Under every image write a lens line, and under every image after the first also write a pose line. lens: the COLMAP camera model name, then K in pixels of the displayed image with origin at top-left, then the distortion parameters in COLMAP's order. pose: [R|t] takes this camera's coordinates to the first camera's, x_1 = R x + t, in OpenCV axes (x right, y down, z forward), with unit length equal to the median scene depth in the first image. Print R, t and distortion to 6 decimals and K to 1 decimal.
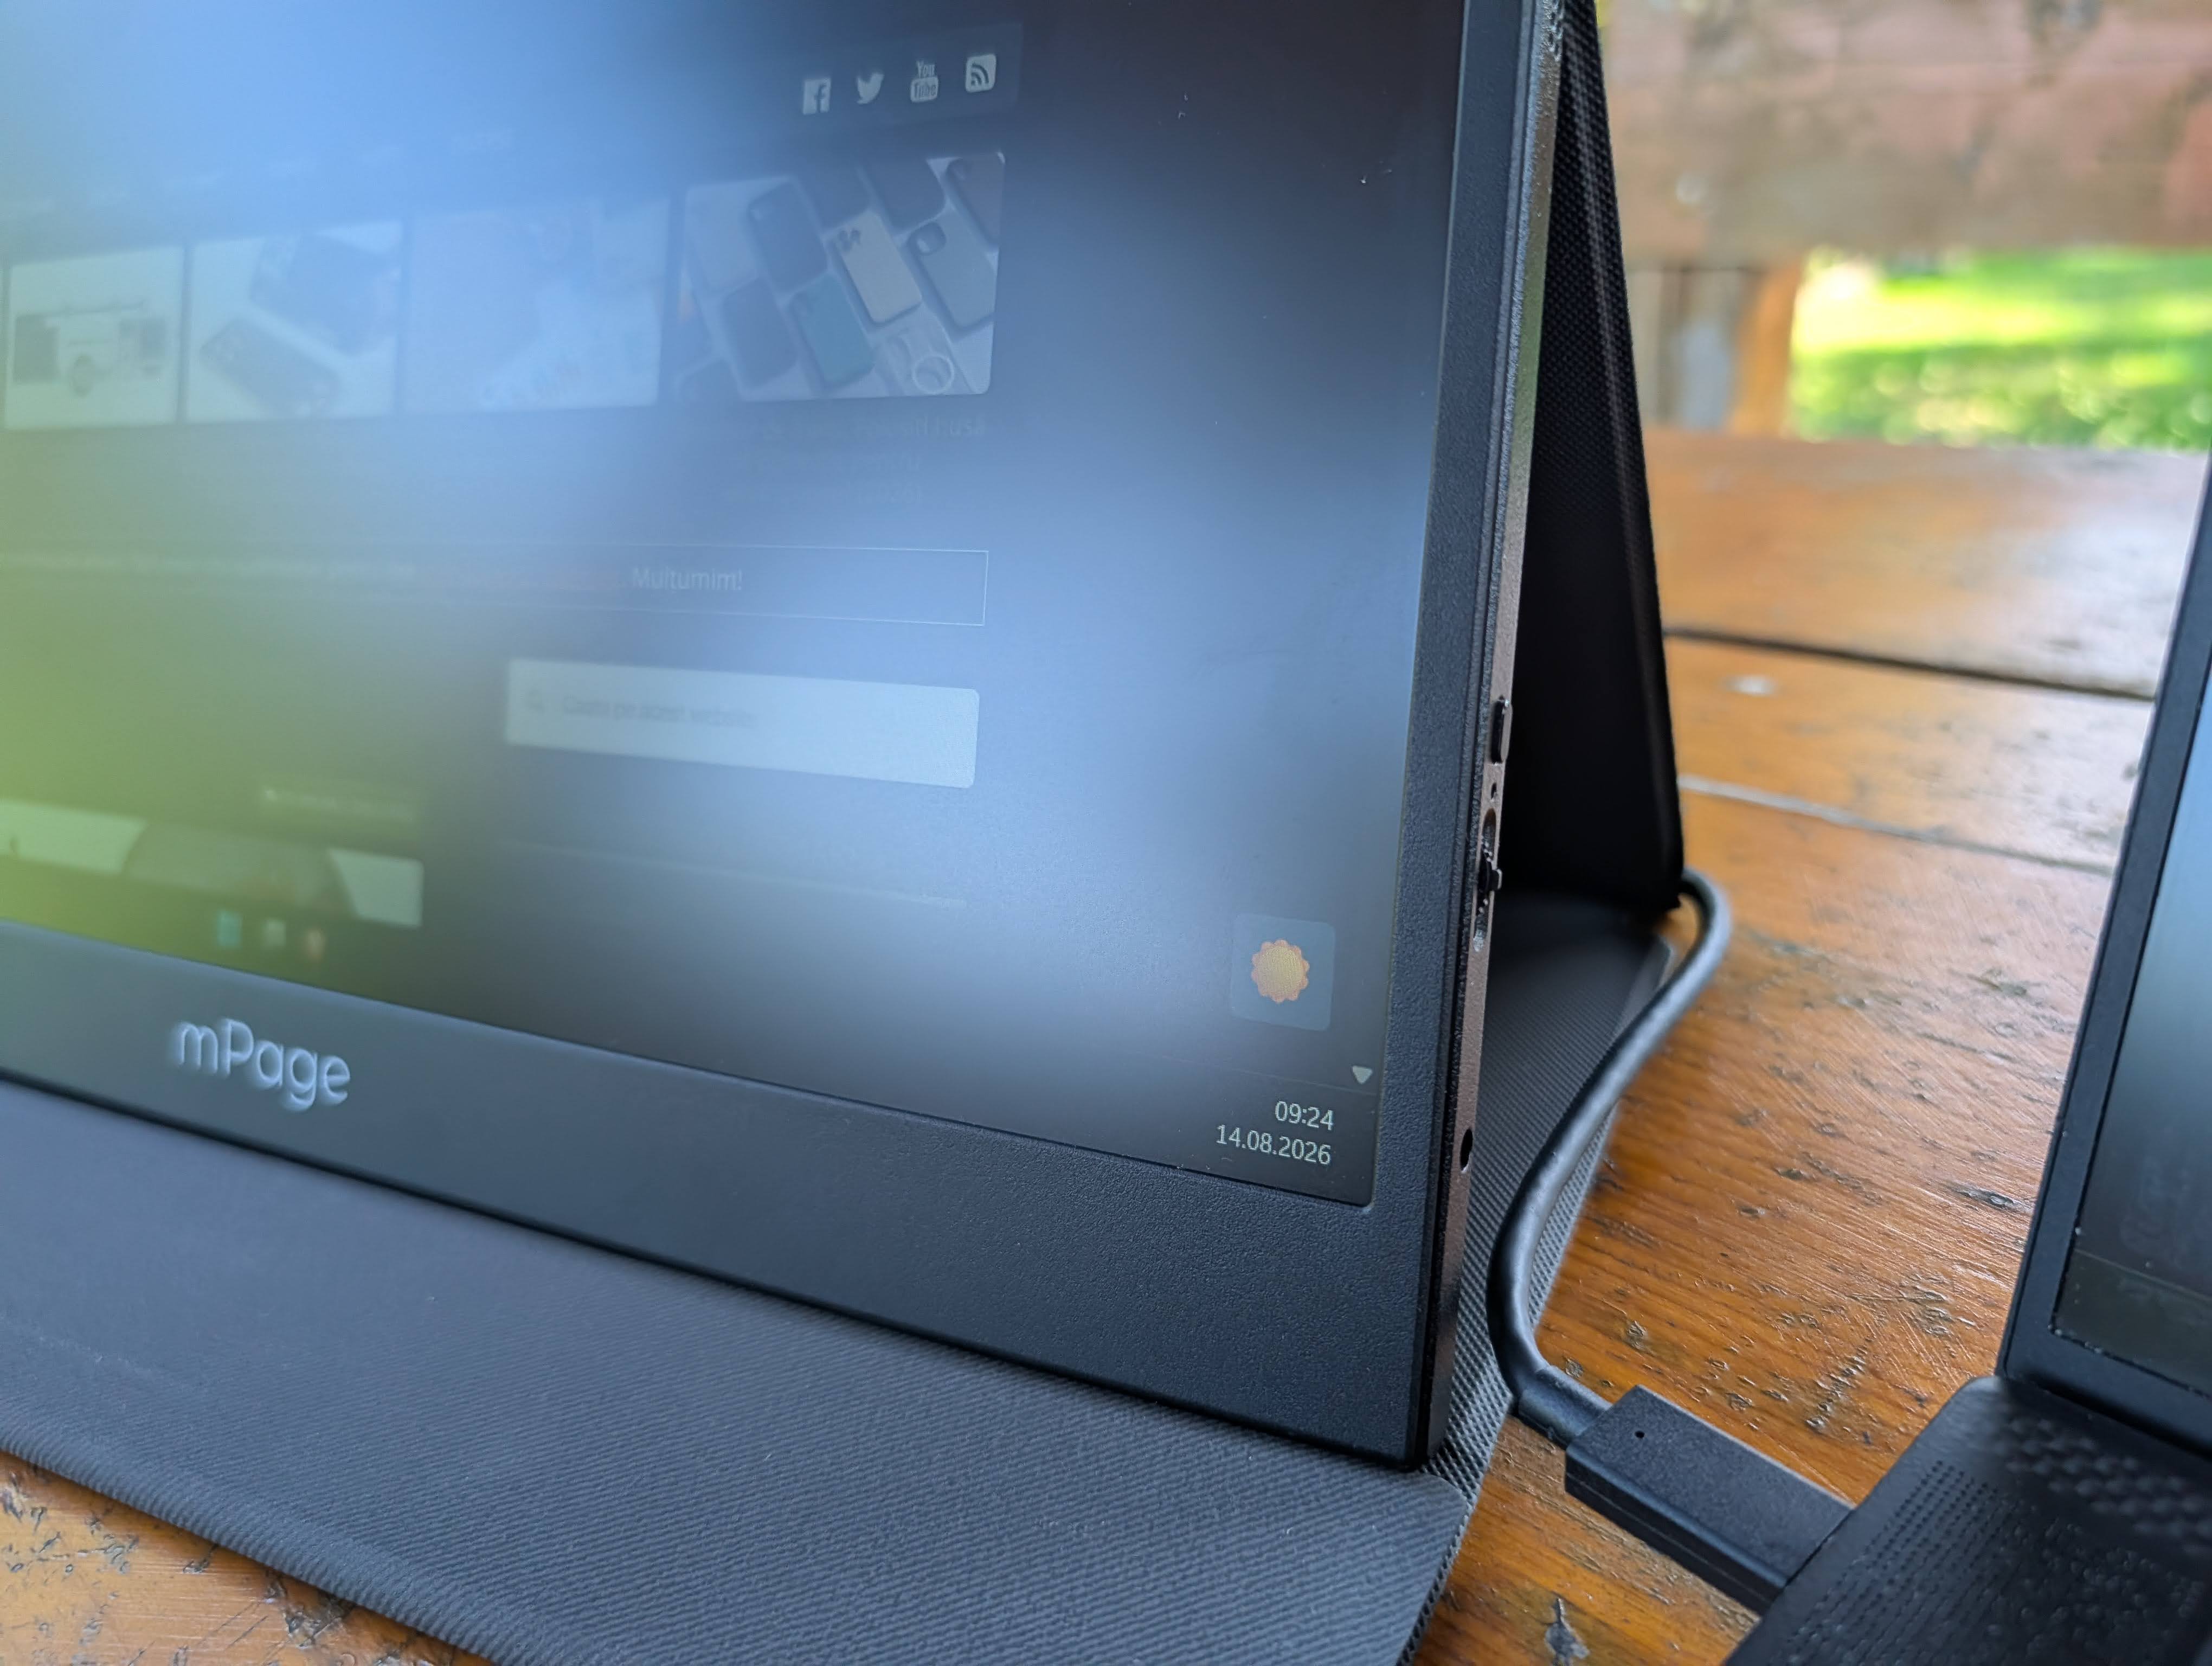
lens RADIAL K [[1689.3, 0, 1118.8], [0, 1689.3, 837.1], [0, 0, 1]] dist [-0.020384, -0.007885]
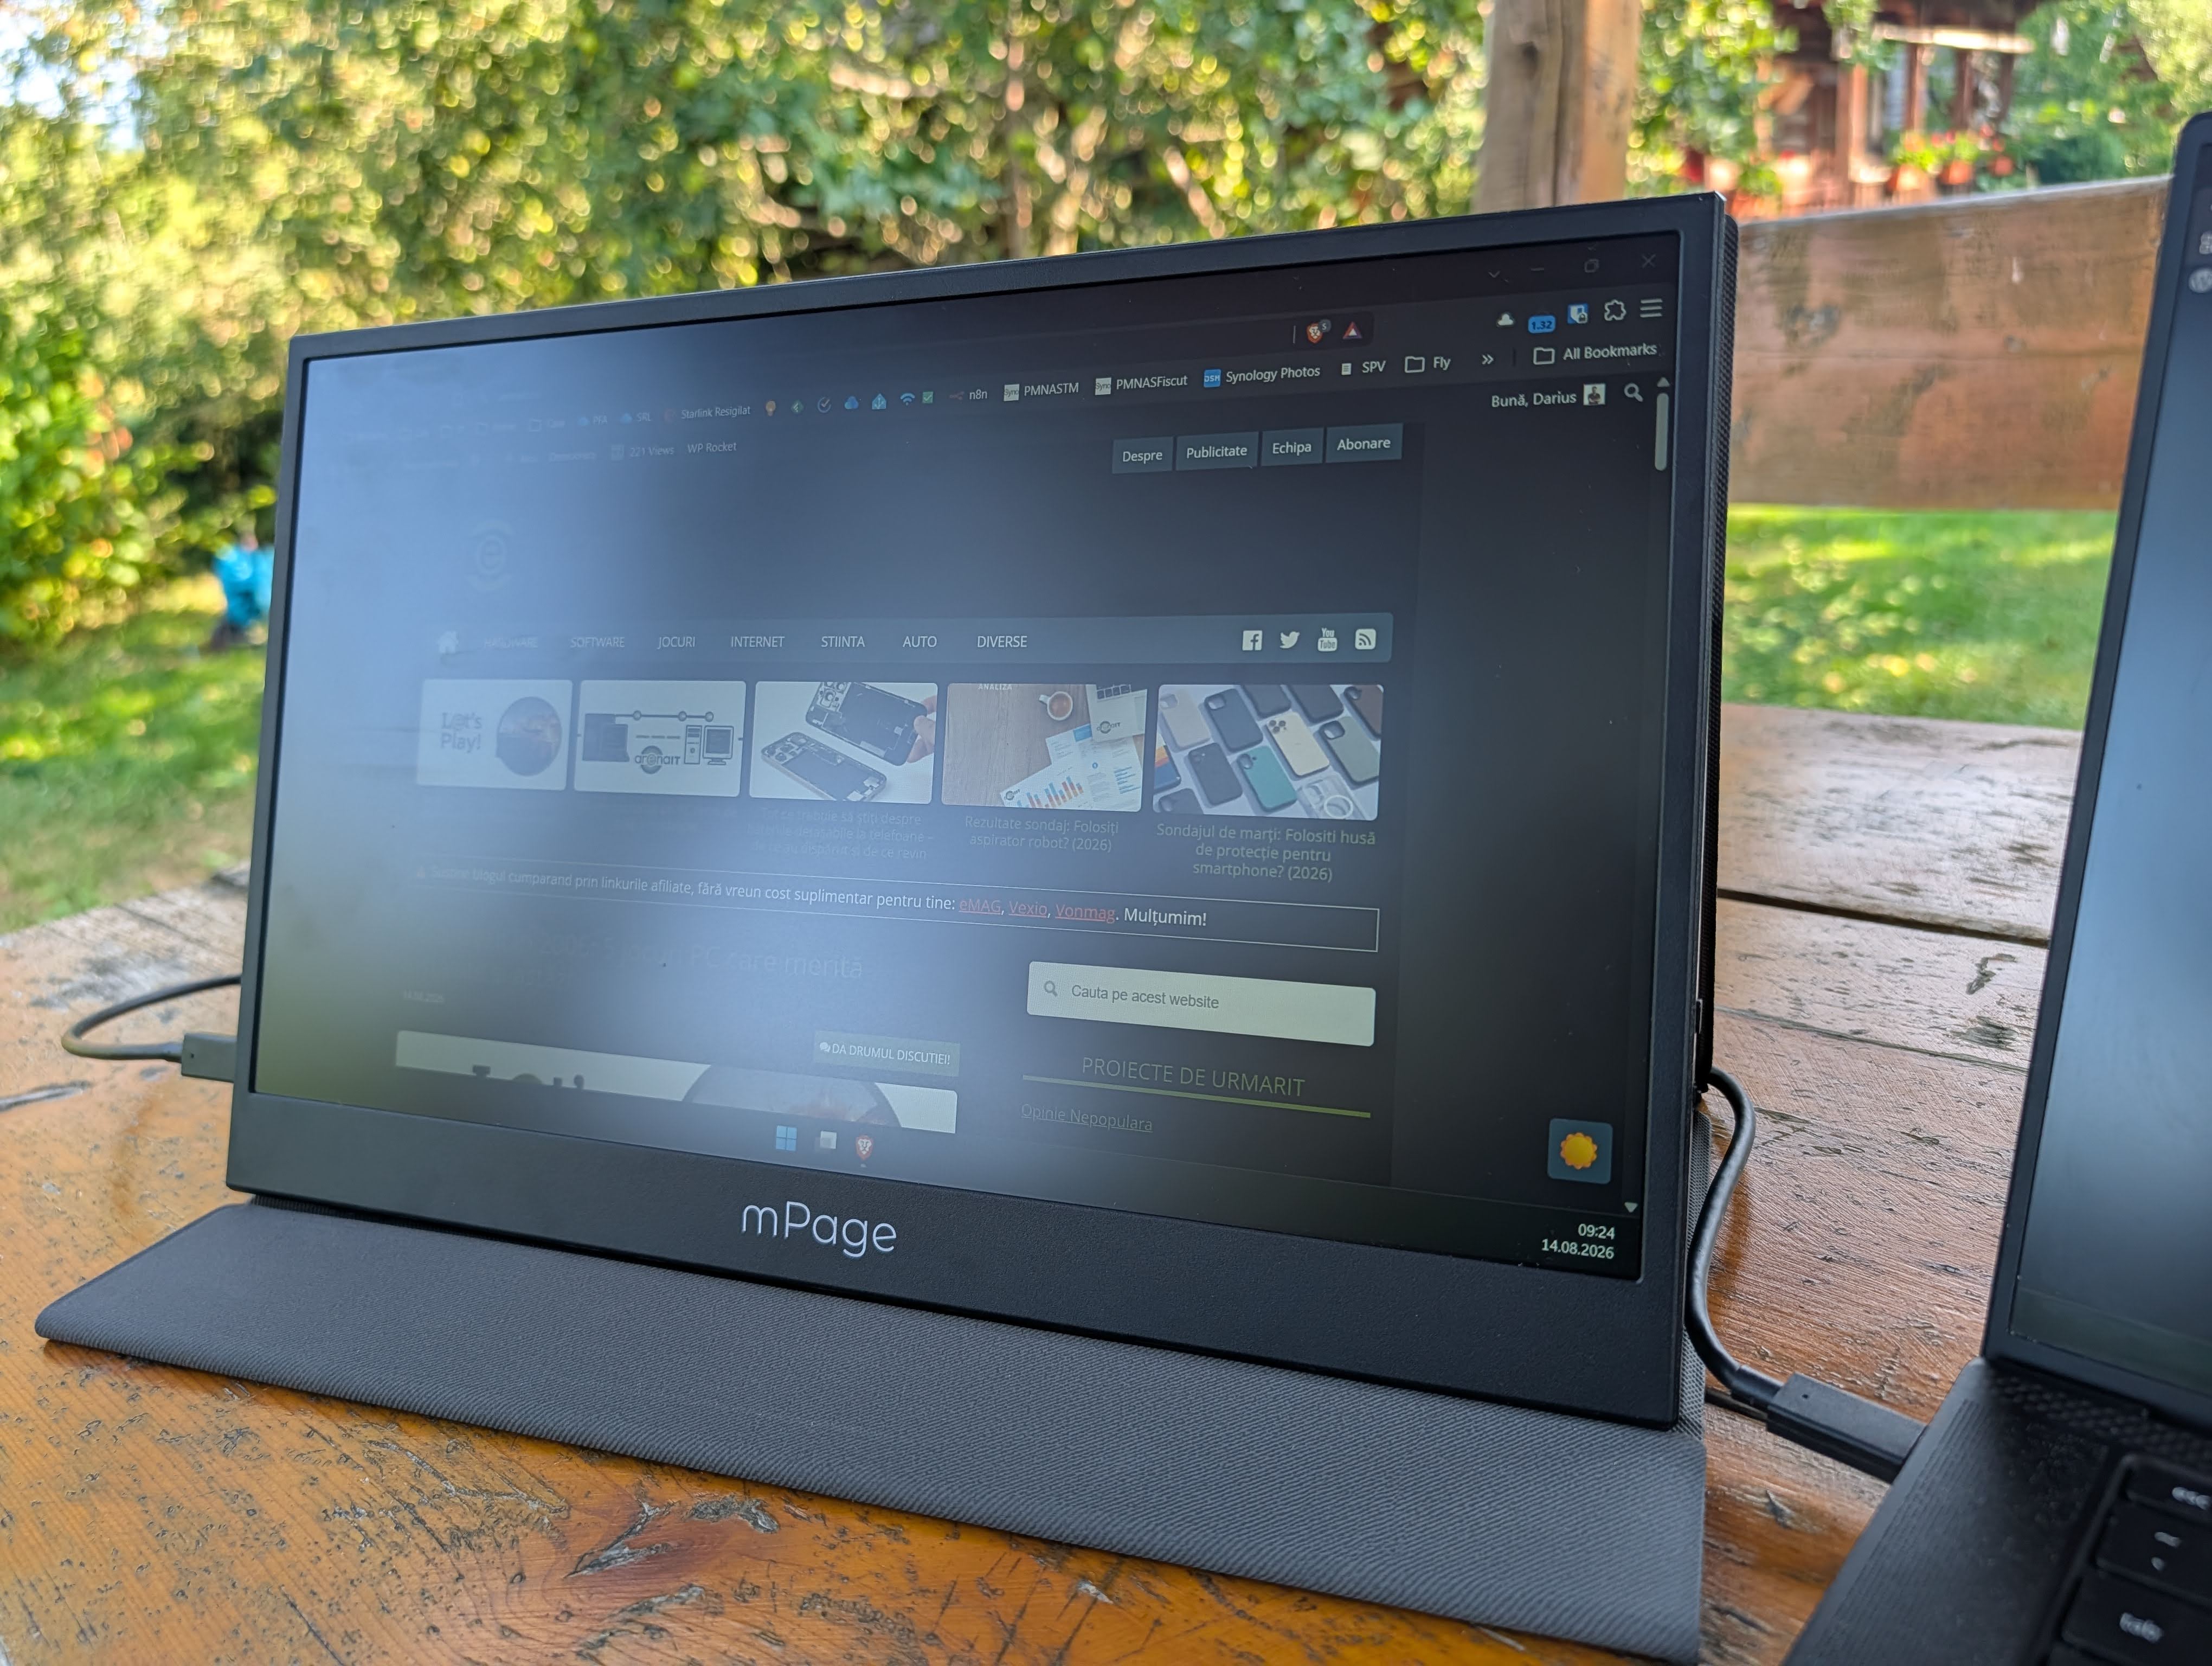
lens RADIAL K [[1648.3, 0, 1071.8], [0, 1648.3, 813.9], [0, 0, 1]] dist [-0.006664, -0.000373]
pose [[0.995363, -0.014217, 0.095129, -0.528182], [0.023834, 0.994627, -0.100745, -0.099389], [-0.093186, 0.102545, 0.990354, -0.635987]]
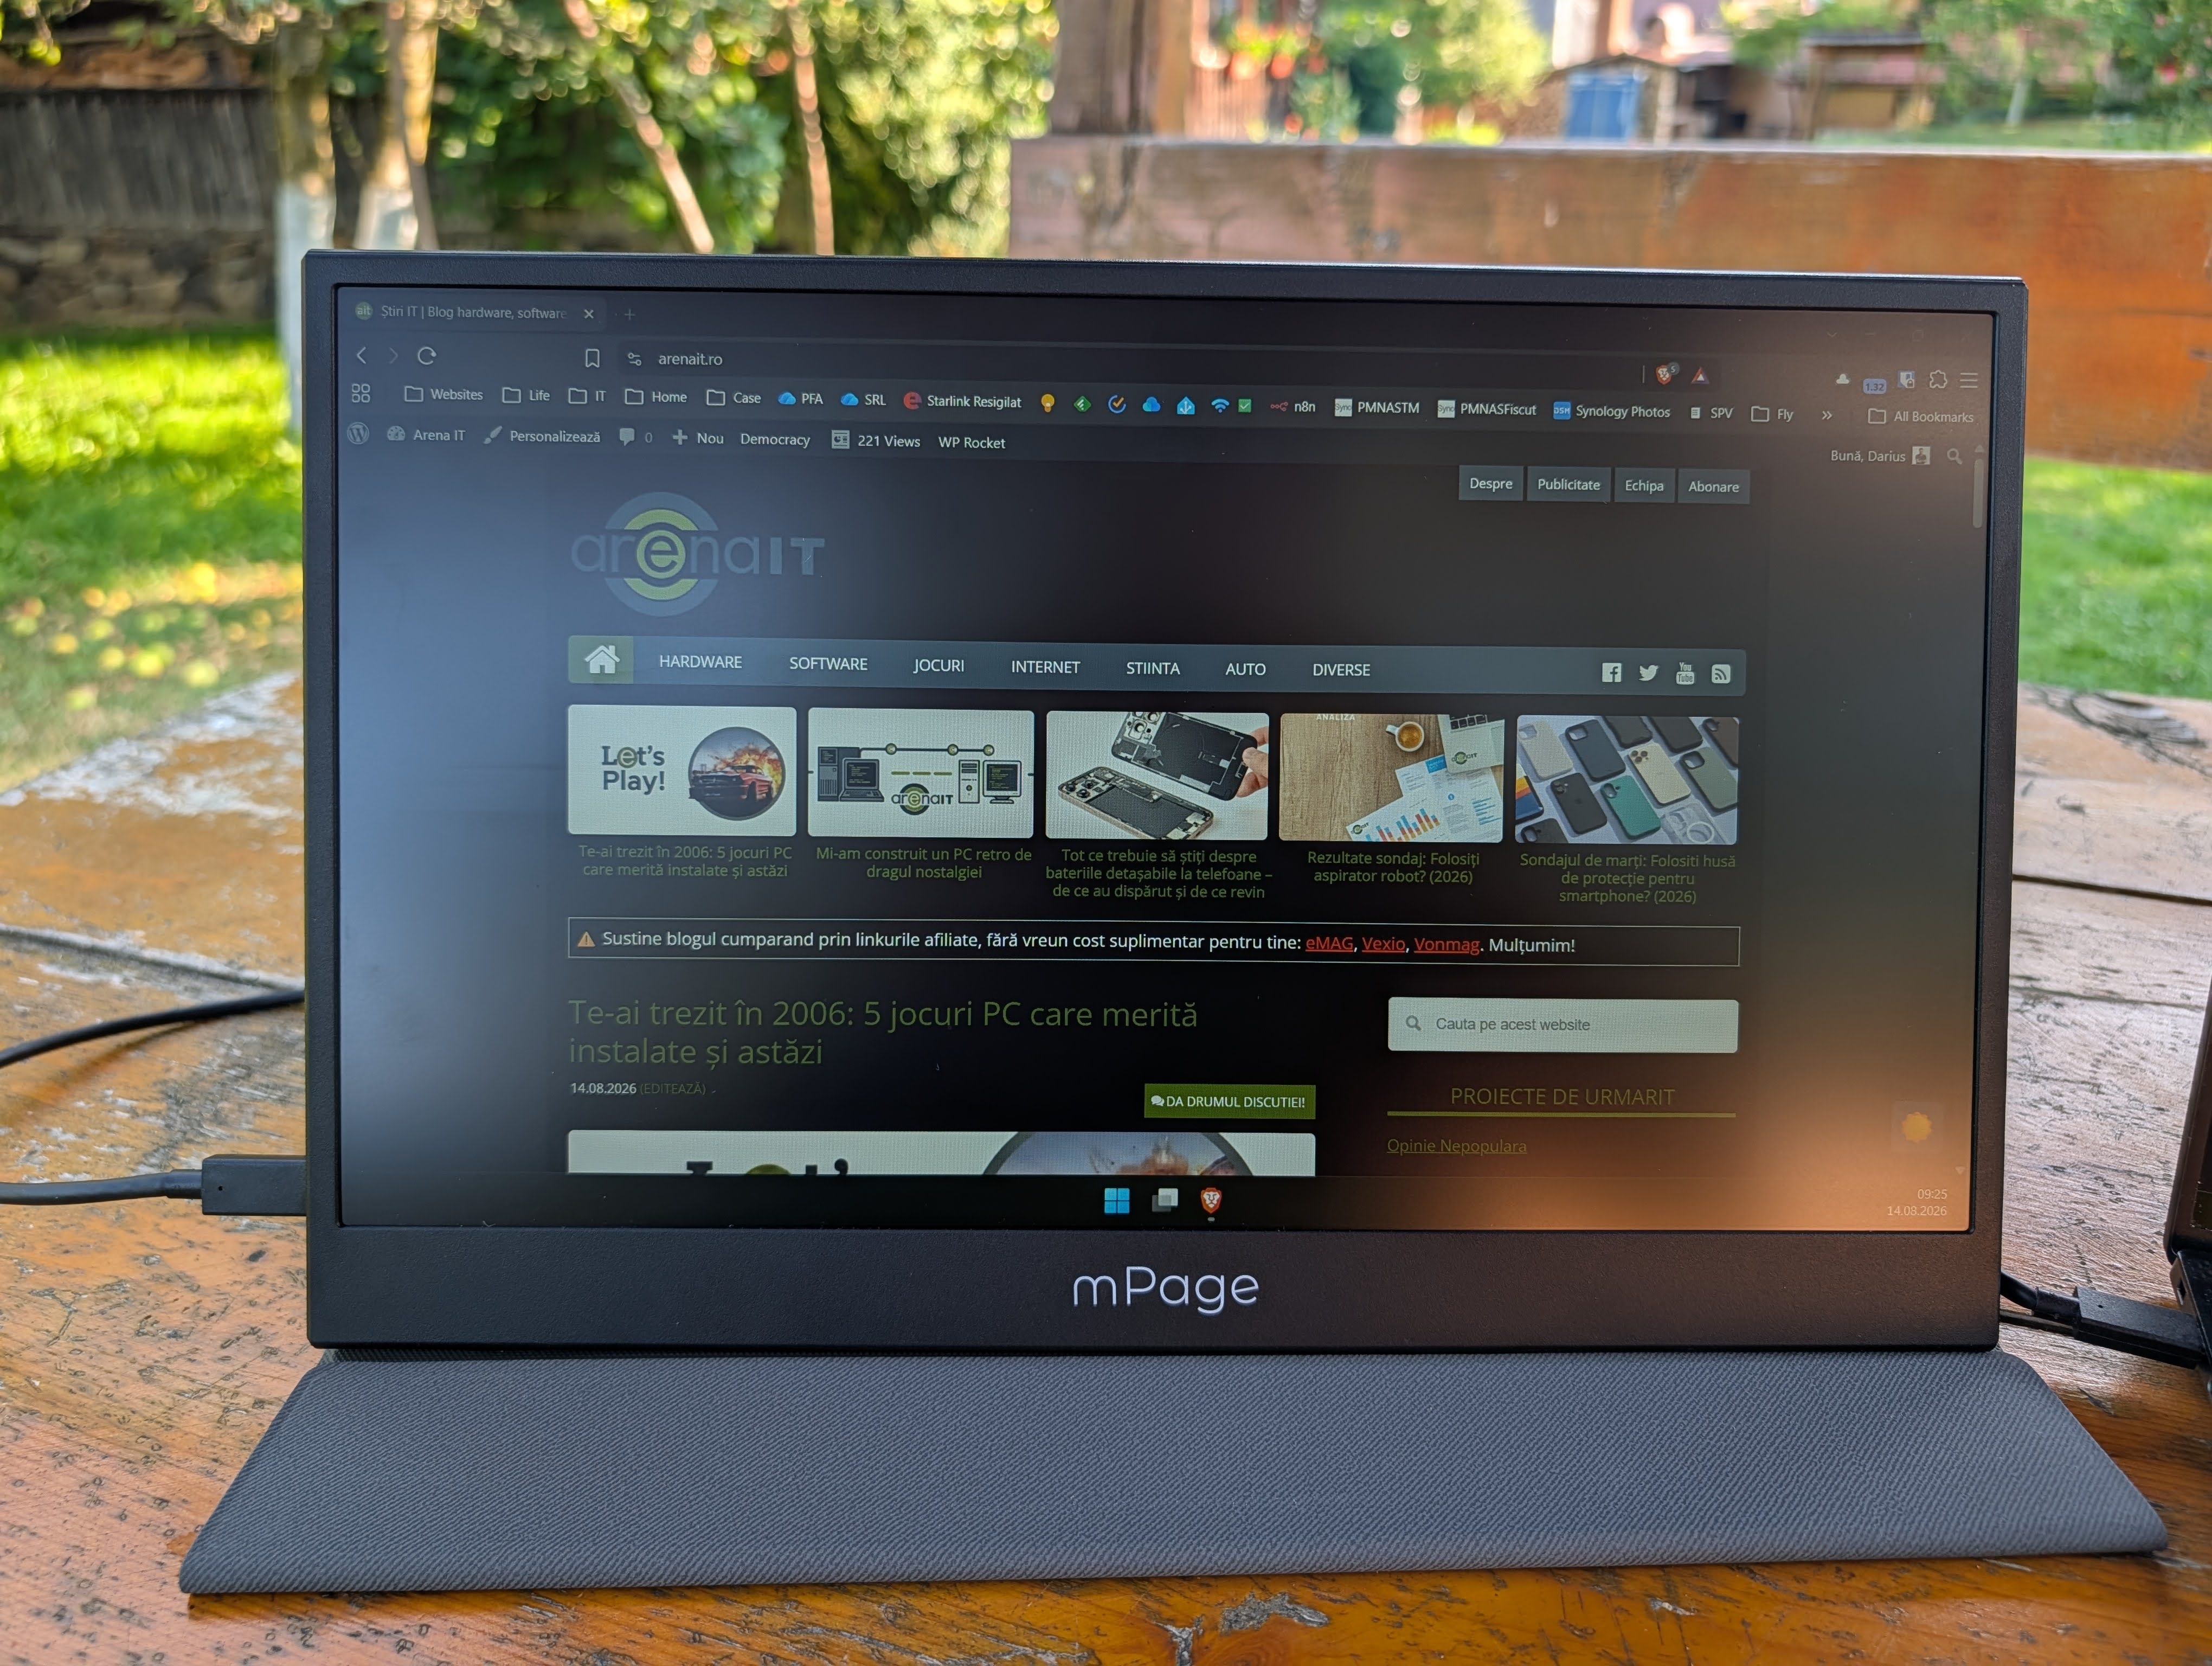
lens RADIAL K [[1660.7, 0, 1126.7], [0, 1660.7, 801.1], [0, 0, 1]] dist [-0.011665, -0.000928]
pose [[0.873951, -0.077254, 0.479835, -1.482123], [0.085886, 0.996297, 0.003977, -0.358946], [-0.478365, 0.037736, 0.877350, -0.288133]]
